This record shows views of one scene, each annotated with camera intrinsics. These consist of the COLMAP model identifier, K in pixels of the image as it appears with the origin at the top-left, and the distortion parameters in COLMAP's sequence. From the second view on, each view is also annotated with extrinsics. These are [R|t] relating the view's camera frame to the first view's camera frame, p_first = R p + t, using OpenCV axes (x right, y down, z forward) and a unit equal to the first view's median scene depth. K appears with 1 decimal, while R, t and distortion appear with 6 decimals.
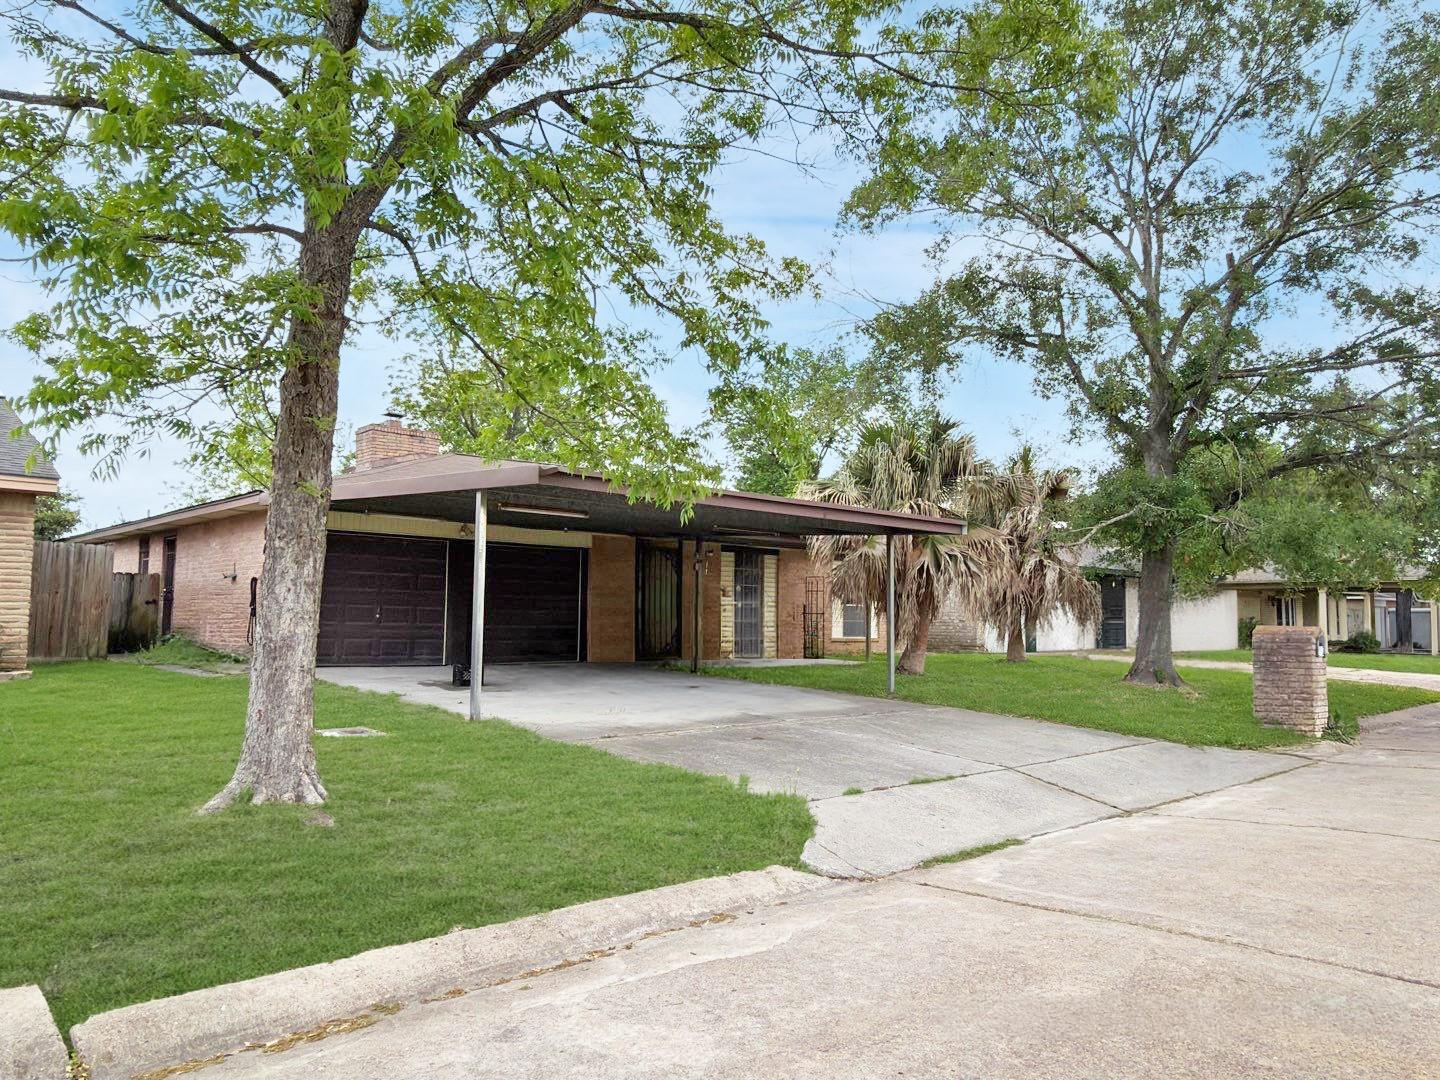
lens RADIAL K [[1080.9, 0, 720.0], [0, 1080.9, 540.0], [0, 0, 1]] dist [-0.030141, -0.000405]
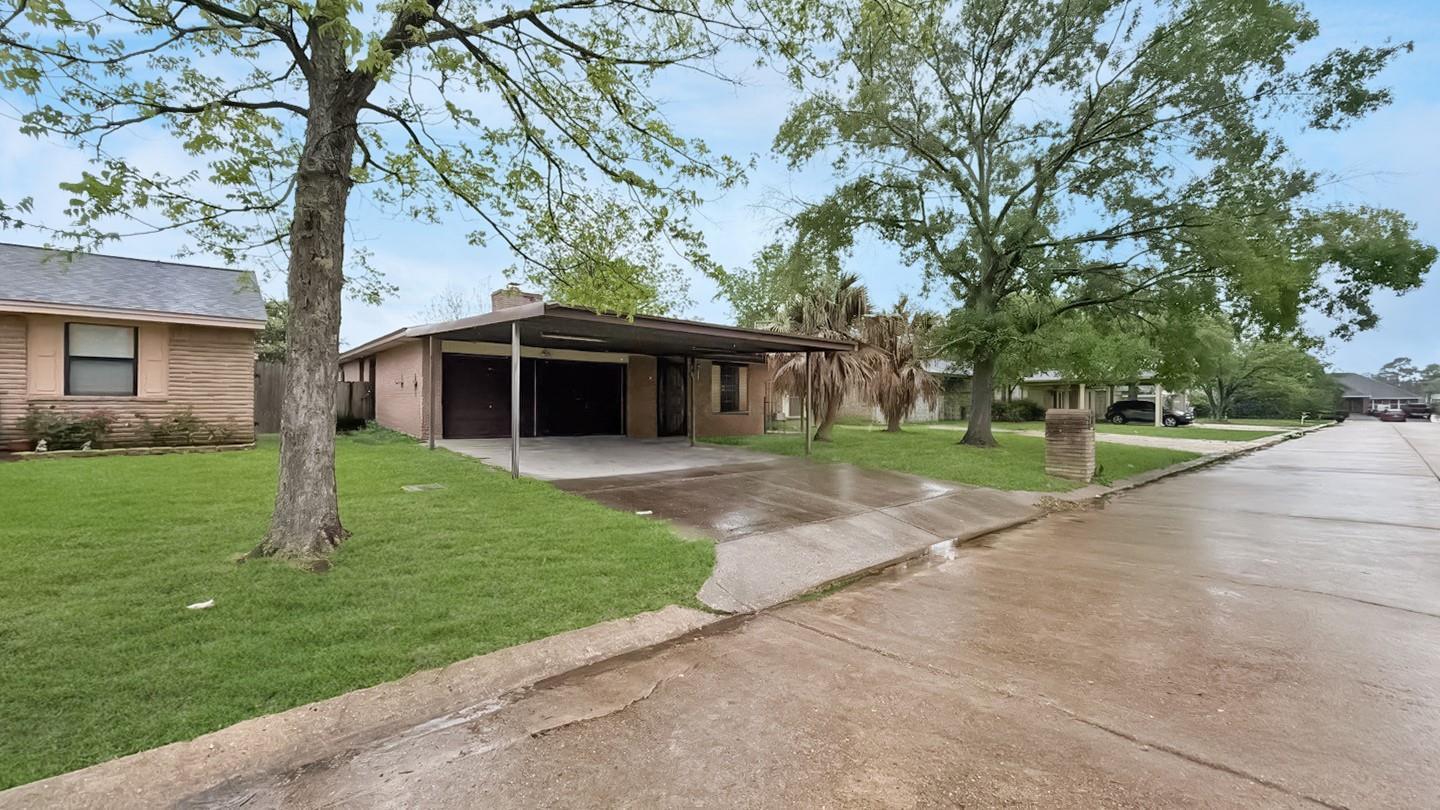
lens RADIAL K [[608.0, 0, 720.0], [0, 608.0, 405.0], [0, 0, 1]] dist [-0.008233, 0.000057]
pose [[0.999694, -0.007645, -0.023538, 0.043941], [0.009313, 0.997391, 0.071584, 0.005971], [0.022930, -0.071782, 0.997157, 0.108343]]
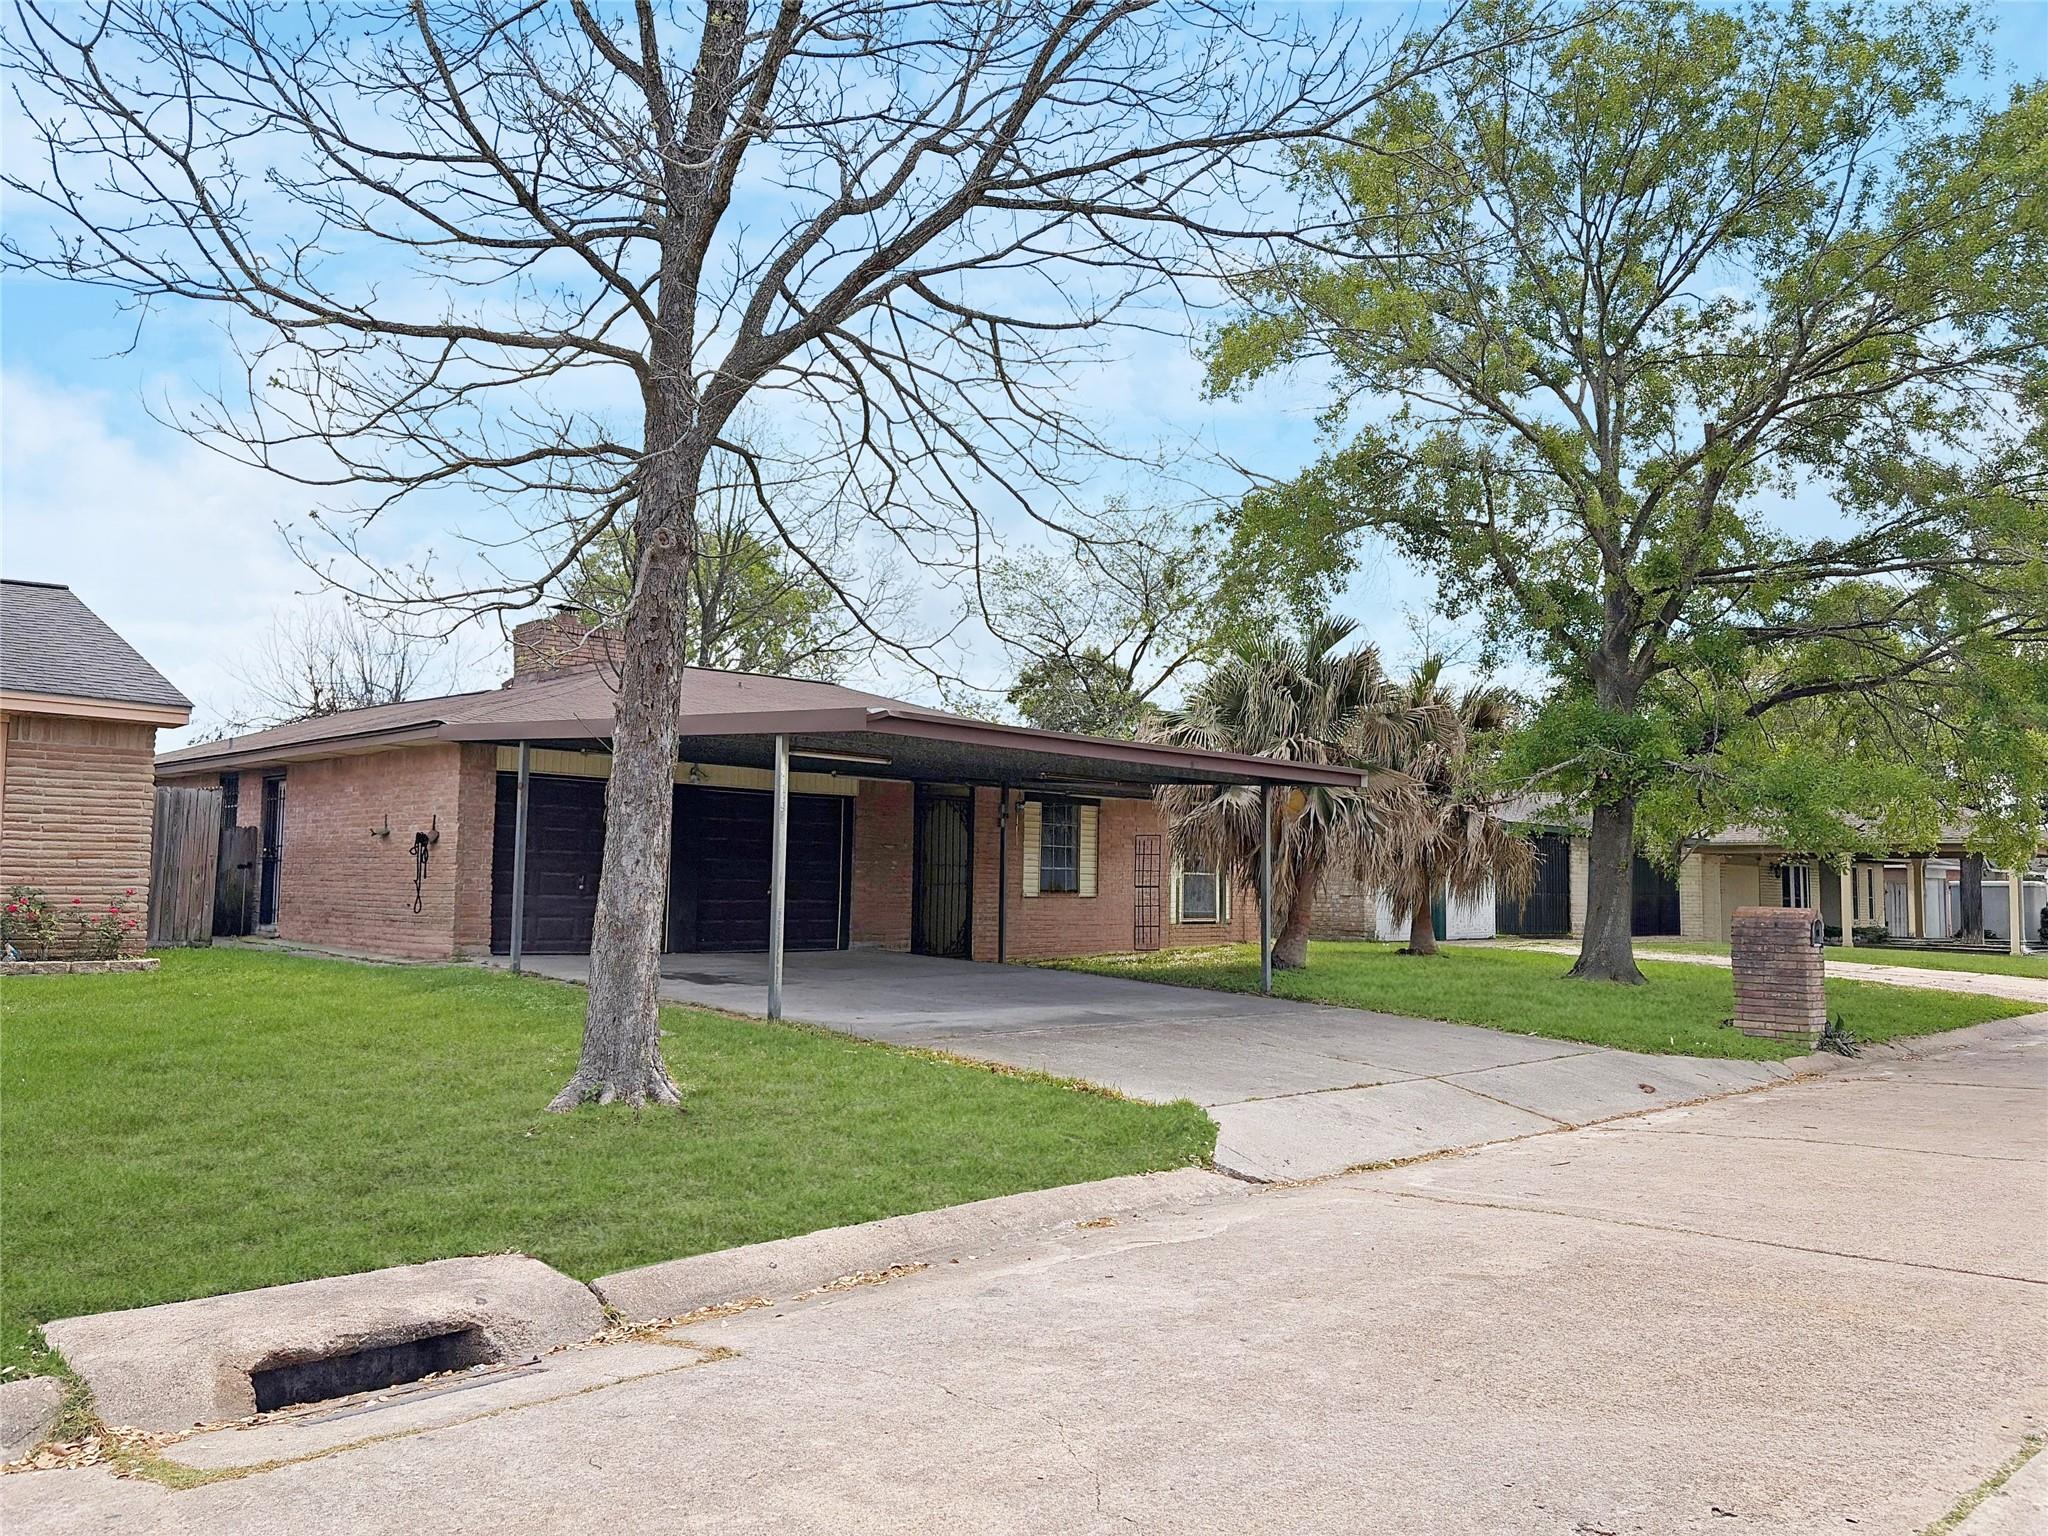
lens RADIAL K [[1604.3, 0, 1024.0], [0, 1604.3, 768.0], [0, 0, 1]] dist [-0.011762, -0.005195]
pose [[0.999454, 0.007949, 0.032062, -0.047810], [-0.007834, 0.999962, -0.003713, -0.010704], [-0.032090, 0.003460, 0.999479, -0.124756]]
